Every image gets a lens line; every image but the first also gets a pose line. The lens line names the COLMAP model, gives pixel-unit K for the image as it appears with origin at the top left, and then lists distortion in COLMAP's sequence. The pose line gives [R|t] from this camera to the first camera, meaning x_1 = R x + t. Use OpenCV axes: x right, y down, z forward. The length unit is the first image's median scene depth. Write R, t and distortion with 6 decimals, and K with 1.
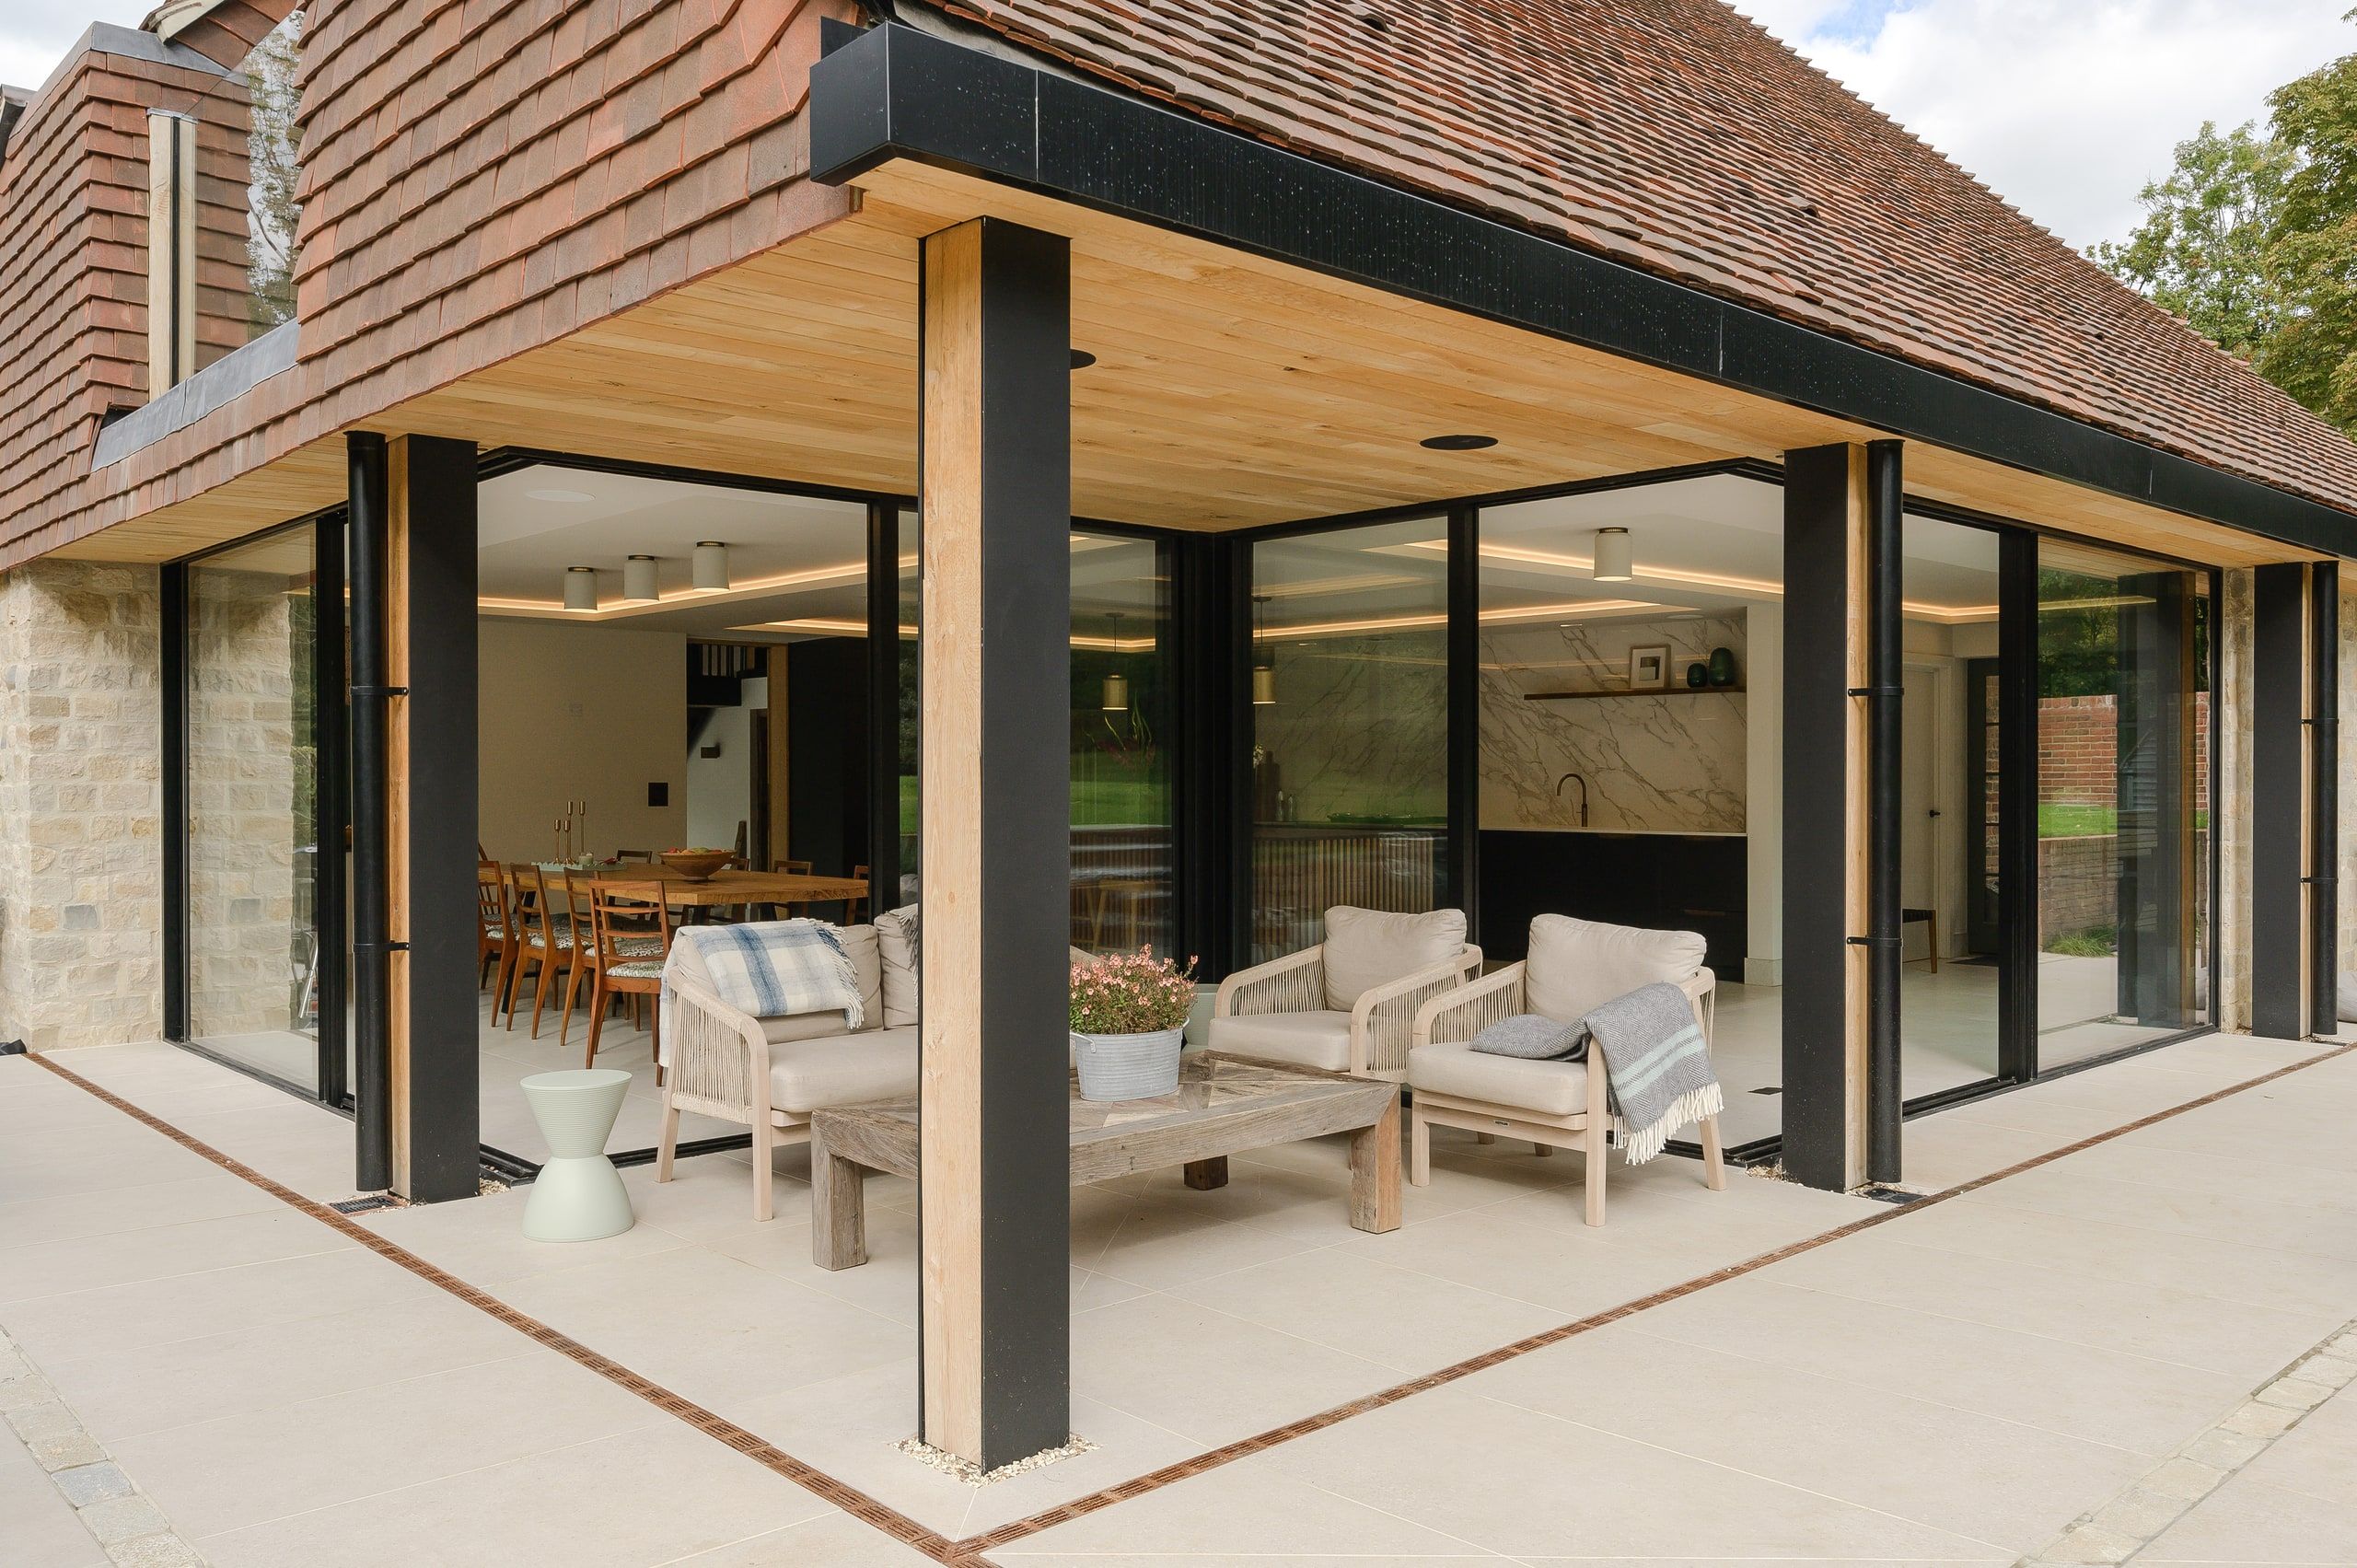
lens RADIAL K [[1770.4, 0, 1178.5], [0, 1770.4, 784.0], [0, 0, 1]] dist [-0.001690, 0.001817]
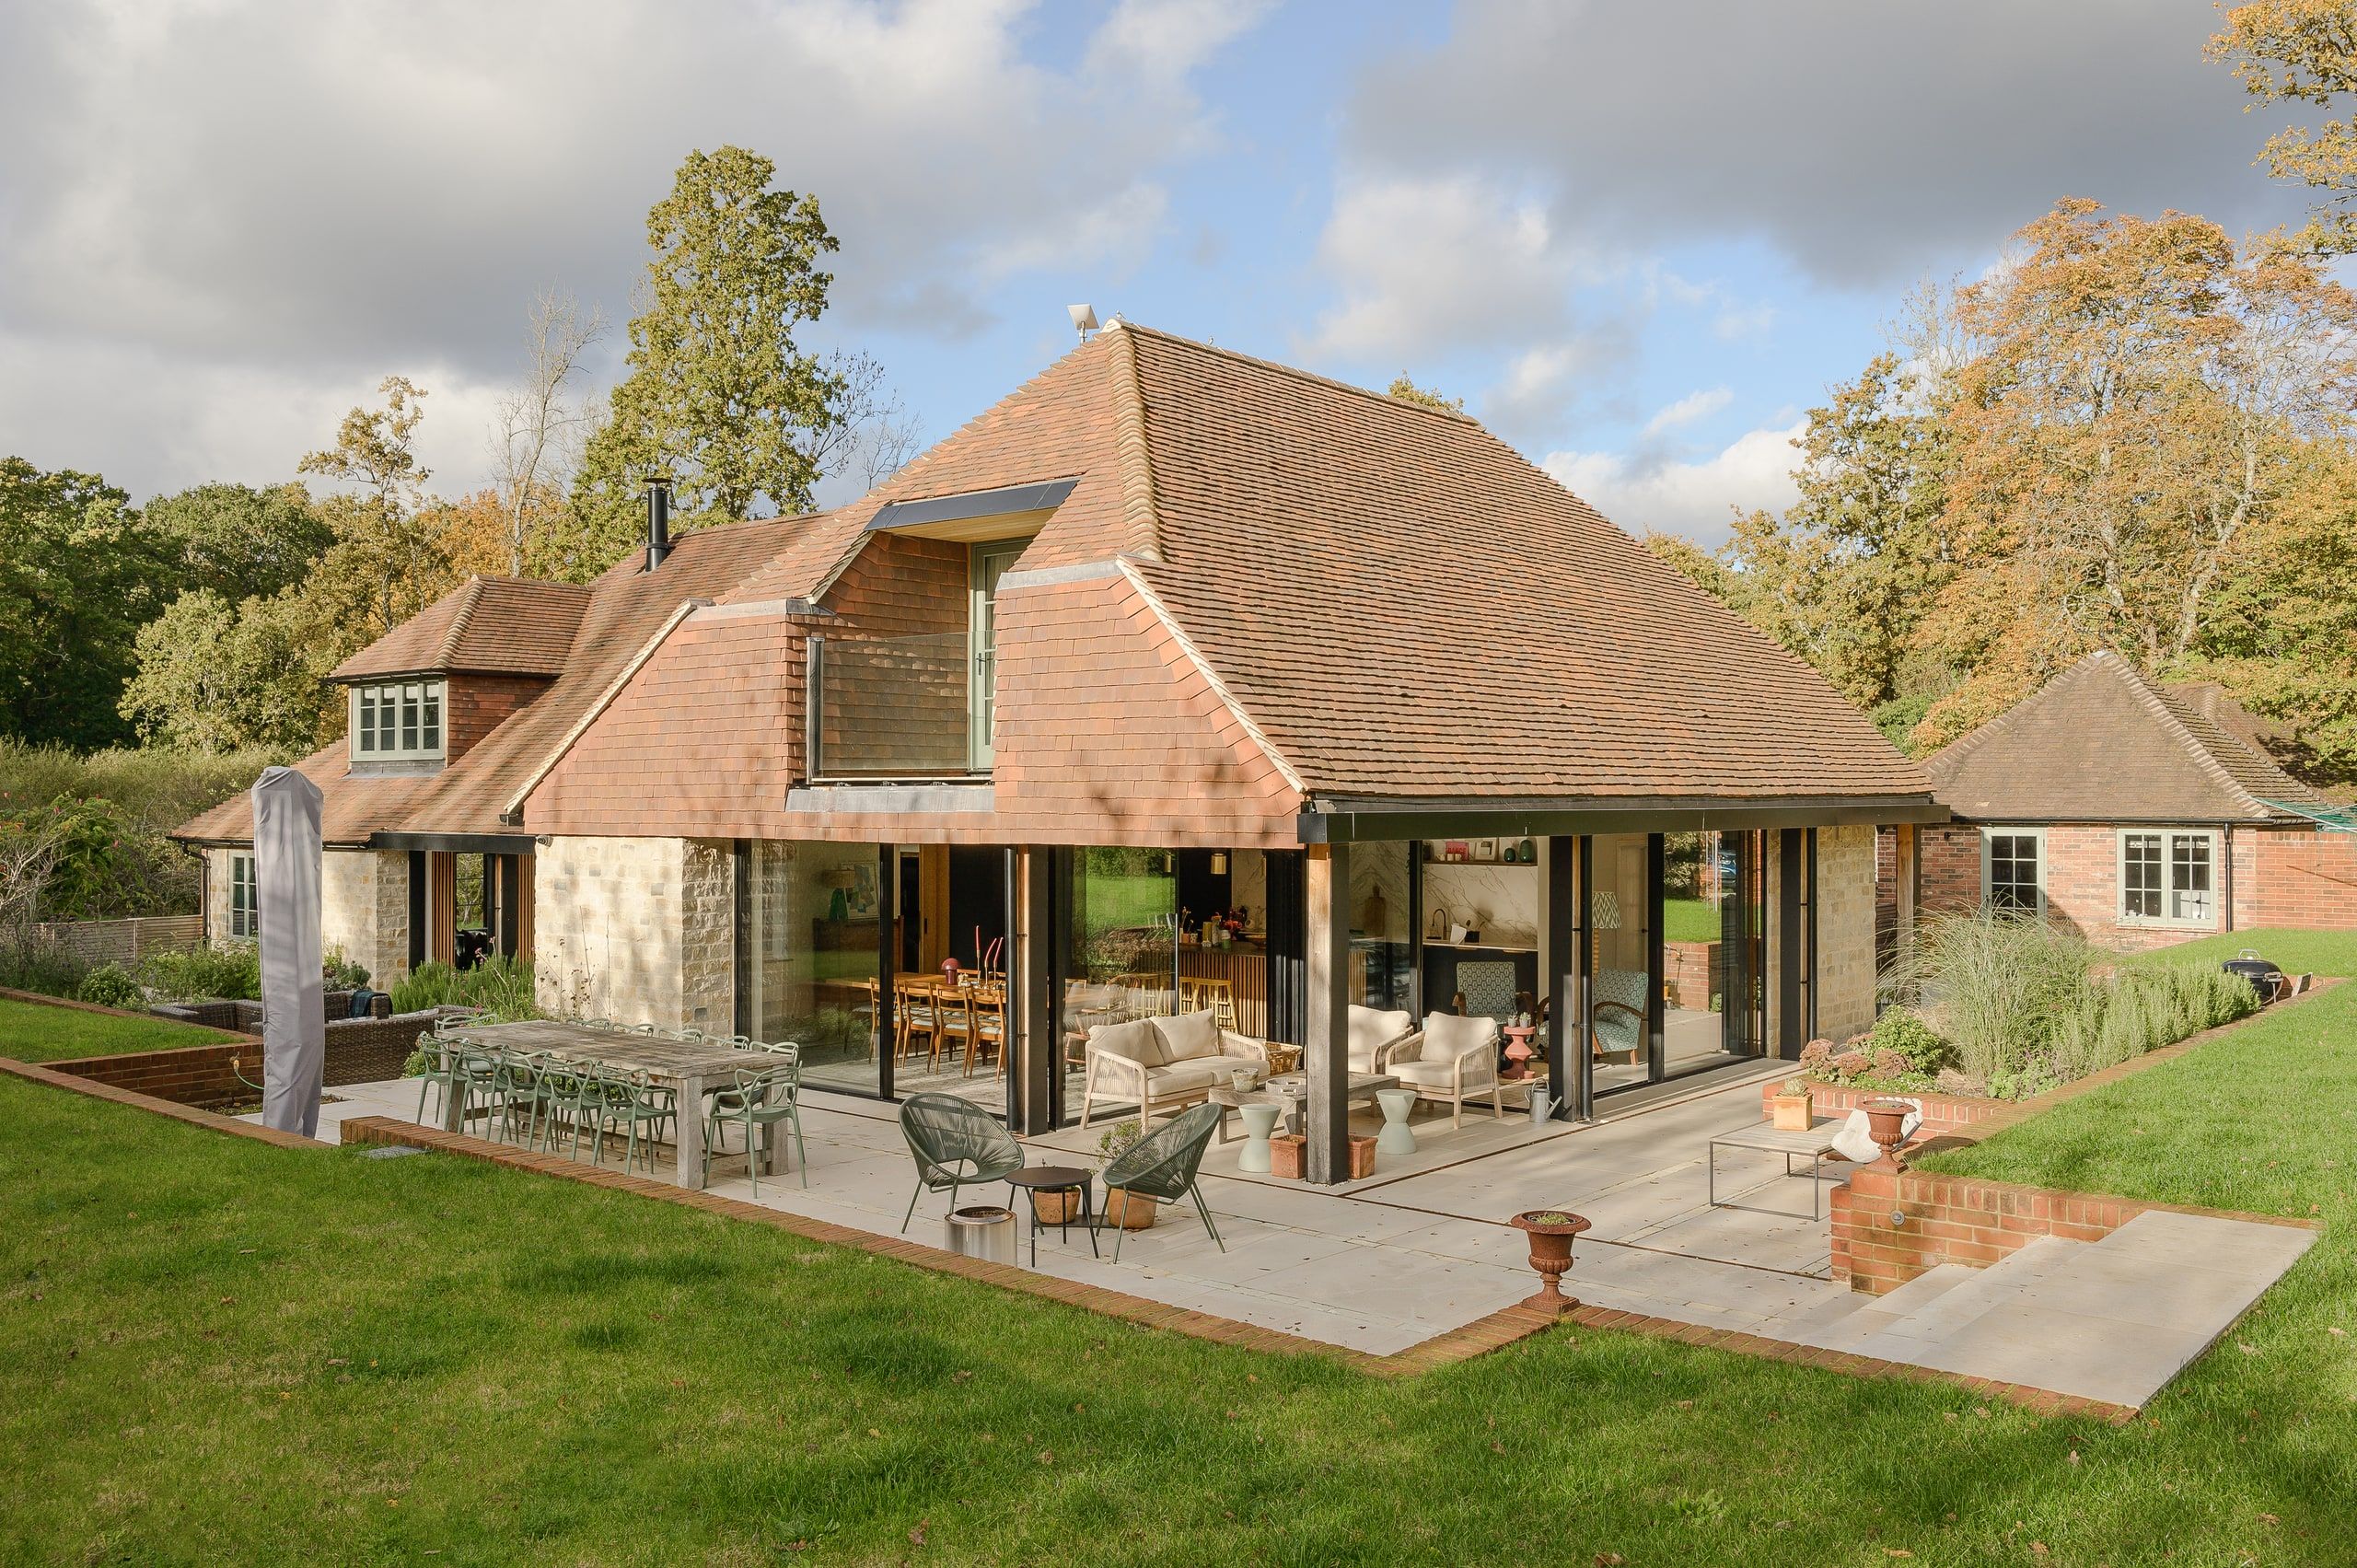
lens RADIAL K [[1872.2, 0, 1178.5], [0, 1872.2, 784.0], [0, 0, 1]] dist [0.003469, 0.000410]
pose [[0.993011, 0.003134, 0.117977, -0.501584], [-0.001862, 0.999939, -0.010889, -0.225550], [-0.118004, 0.010594, 0.992957, -1.600213]]
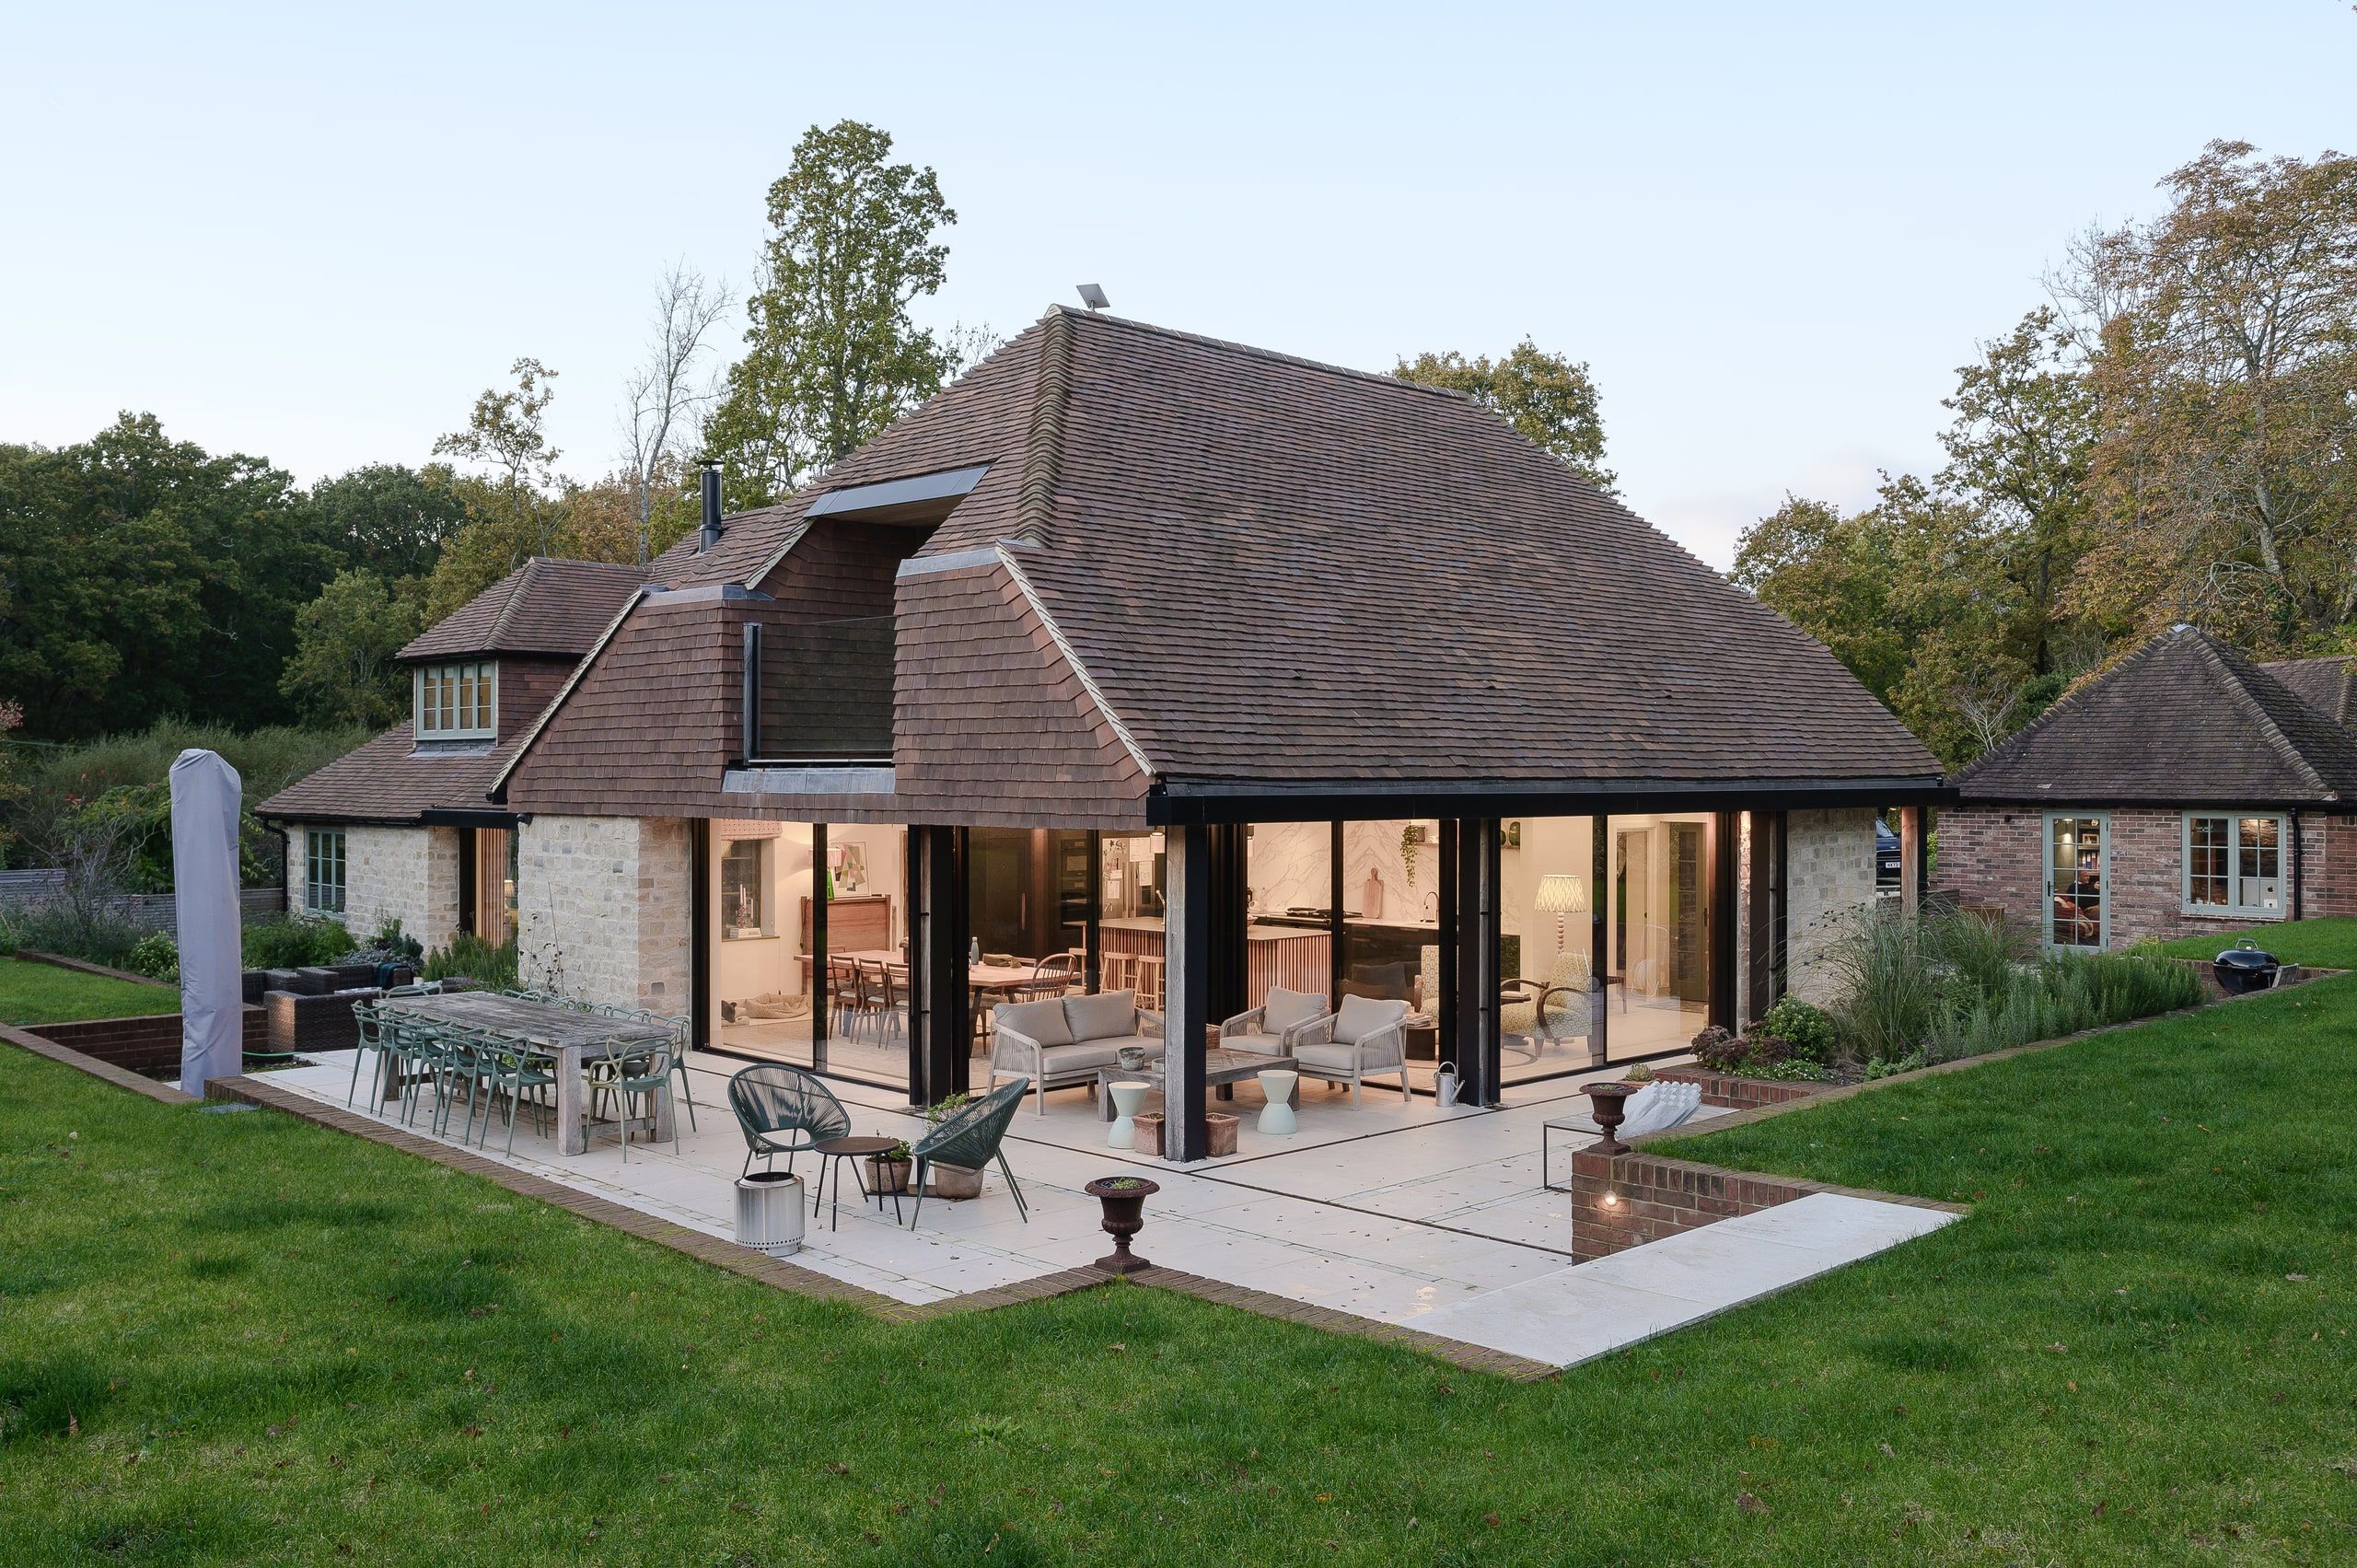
lens RADIAL K [[1930.4, 0, 1186.6], [0, 1930.4, 775.1], [0, 0, 1]] dist [-0.005702, -0.004892]
pose [[0.999562, 0.004172, 0.029309, -0.129143], [-0.004089, 0.999987, -0.002881, -0.234575], [-0.029321, 0.002760, 0.999566, -1.740447]]
